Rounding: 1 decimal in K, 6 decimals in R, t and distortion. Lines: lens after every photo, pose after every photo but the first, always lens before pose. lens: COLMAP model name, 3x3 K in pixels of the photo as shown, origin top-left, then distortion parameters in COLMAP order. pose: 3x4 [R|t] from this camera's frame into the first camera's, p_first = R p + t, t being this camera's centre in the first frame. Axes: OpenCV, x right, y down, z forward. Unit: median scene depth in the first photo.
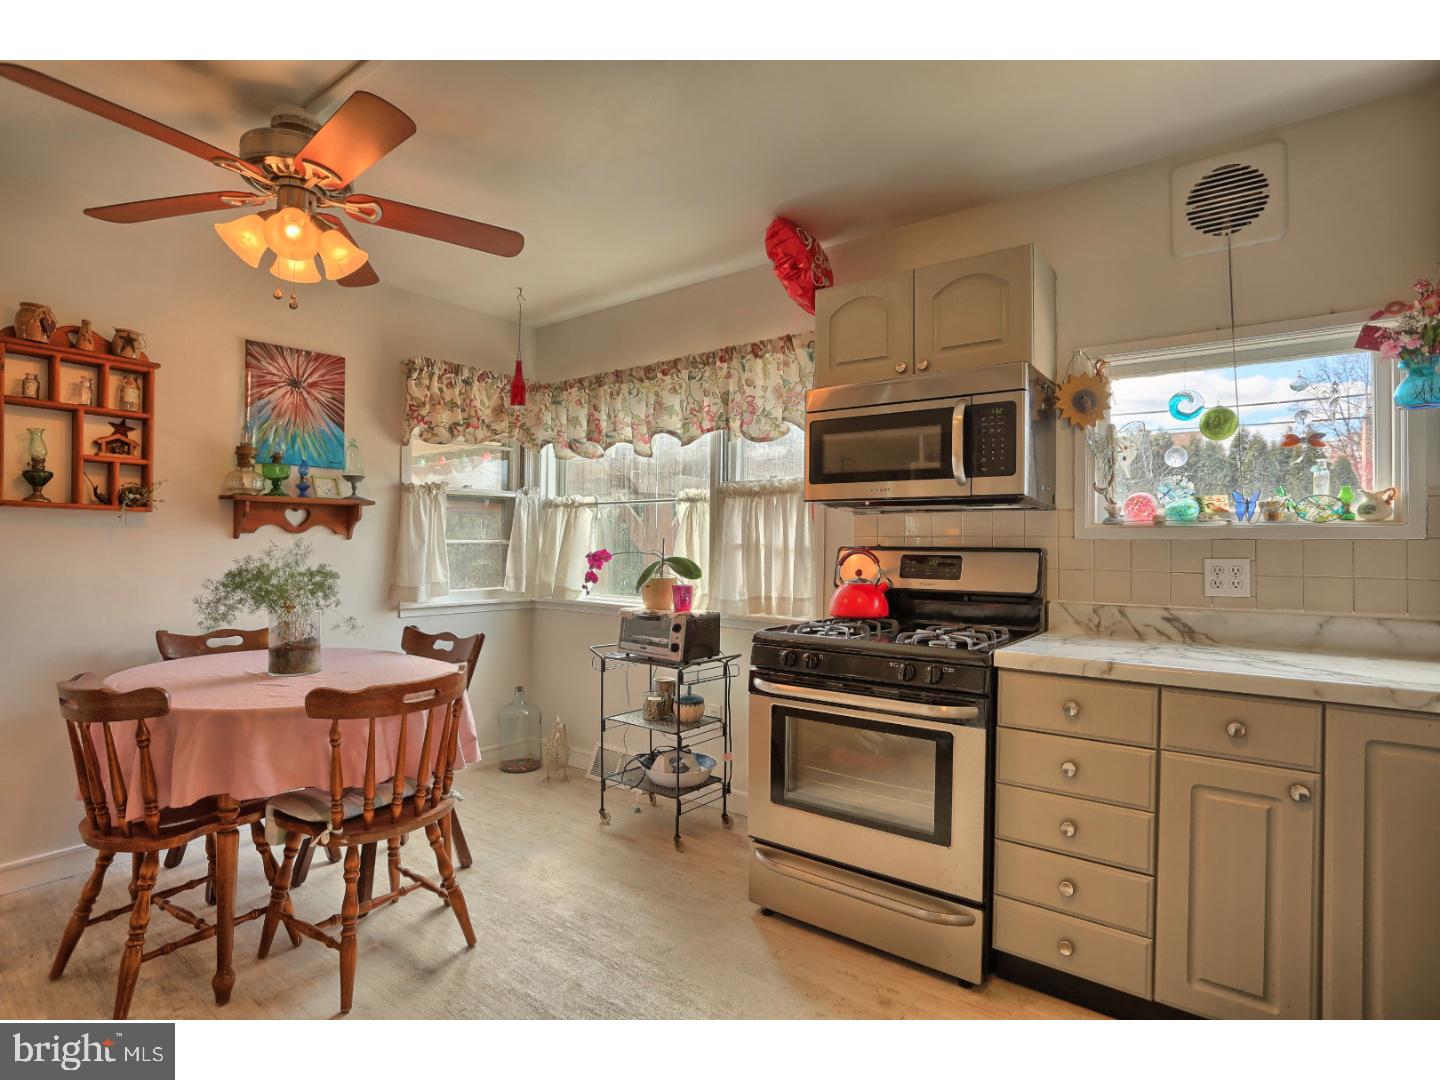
lens RADIAL K [[737.4, 0, 705.1], [0, 737.4, 540.3], [0, 0, 1]] dist [-0.087168, 0.040796]
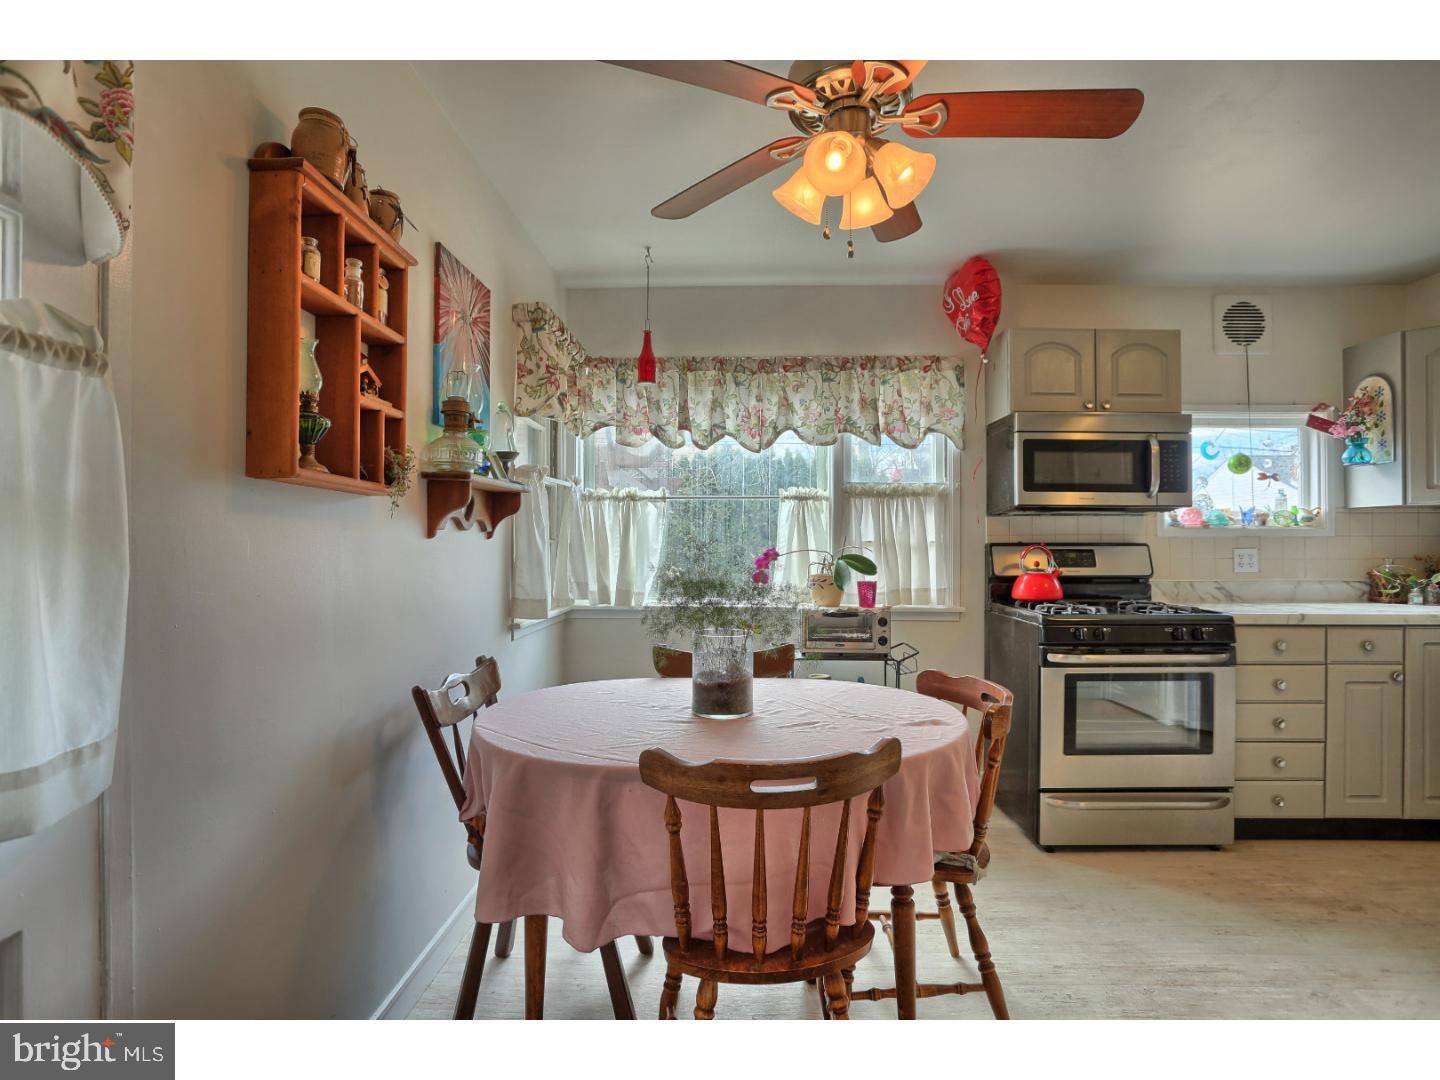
lens RADIAL K [[737.4, 0, 705.1], [0, 737.4, 540.3], [0, 0, 1]] dist [-0.087168, 0.040796]
pose [[0.804736, -0.005411, 0.593608, -0.809724], [0.002087, 0.999978, 0.006286, -0.003815], [-0.593629, -0.003820, 0.804729, 0.295704]]
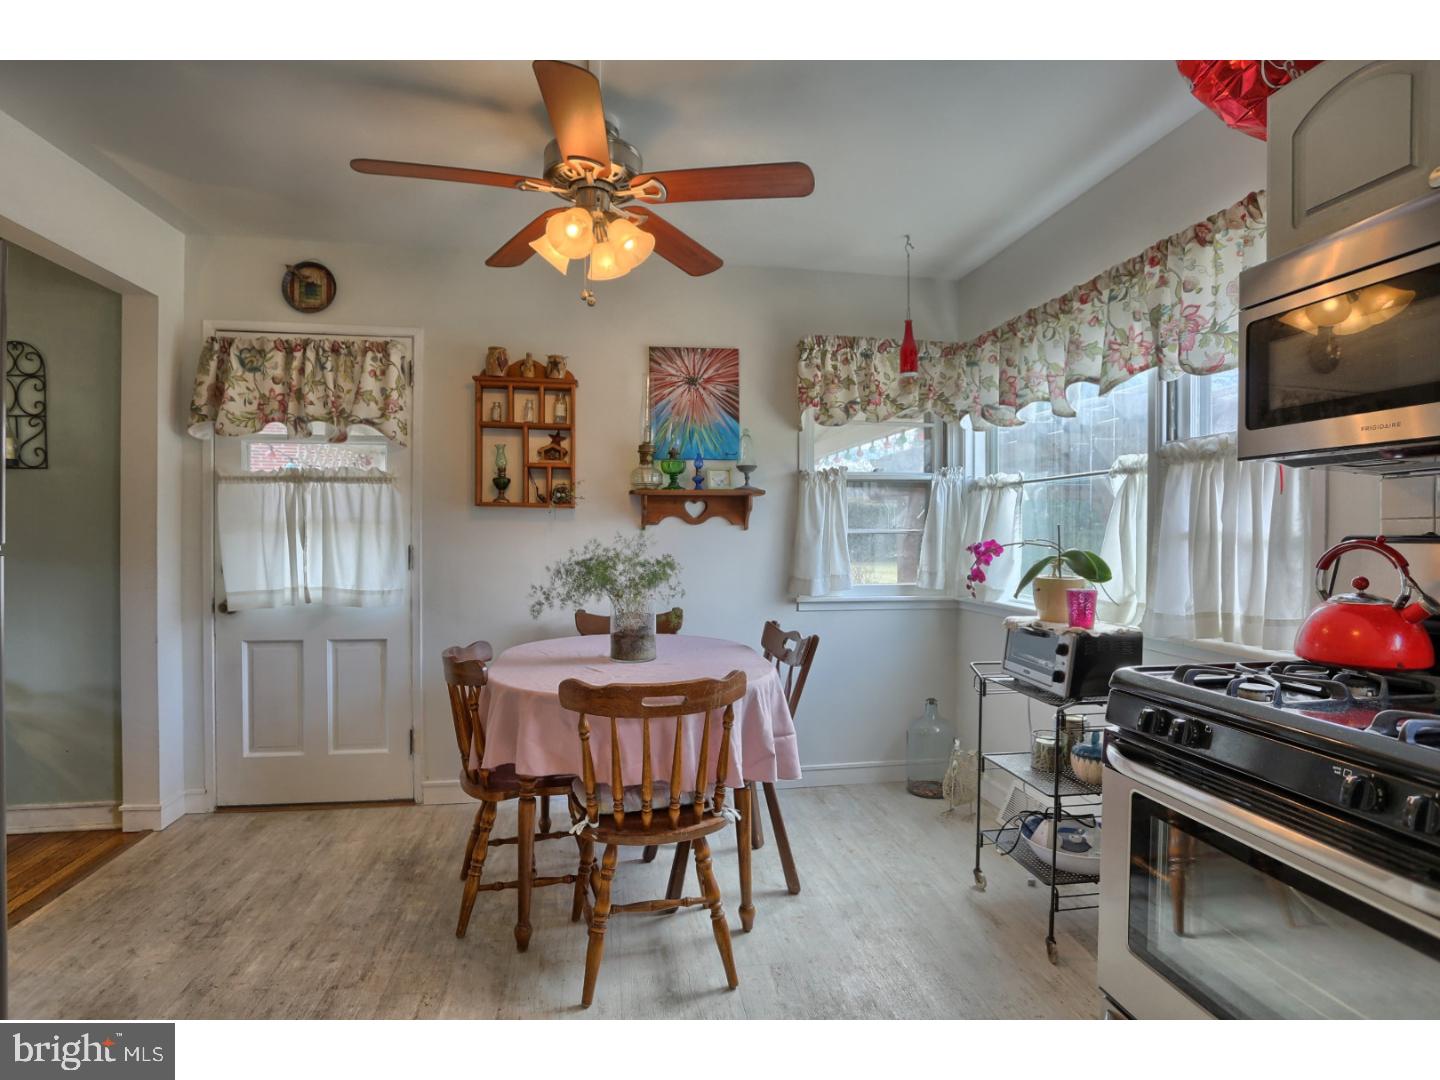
lens RADIAL K [[737.4, 0, 705.1], [0, 737.4, 540.3], [0, 0, 1]] dist [-0.087168, 0.040796]
pose [[0.726870, 0.001090, -0.686774, 0.180316], [0.008110, 0.999915, 0.010171, 0.002527], [0.686727, -0.012962, 0.726800, 0.237039]]
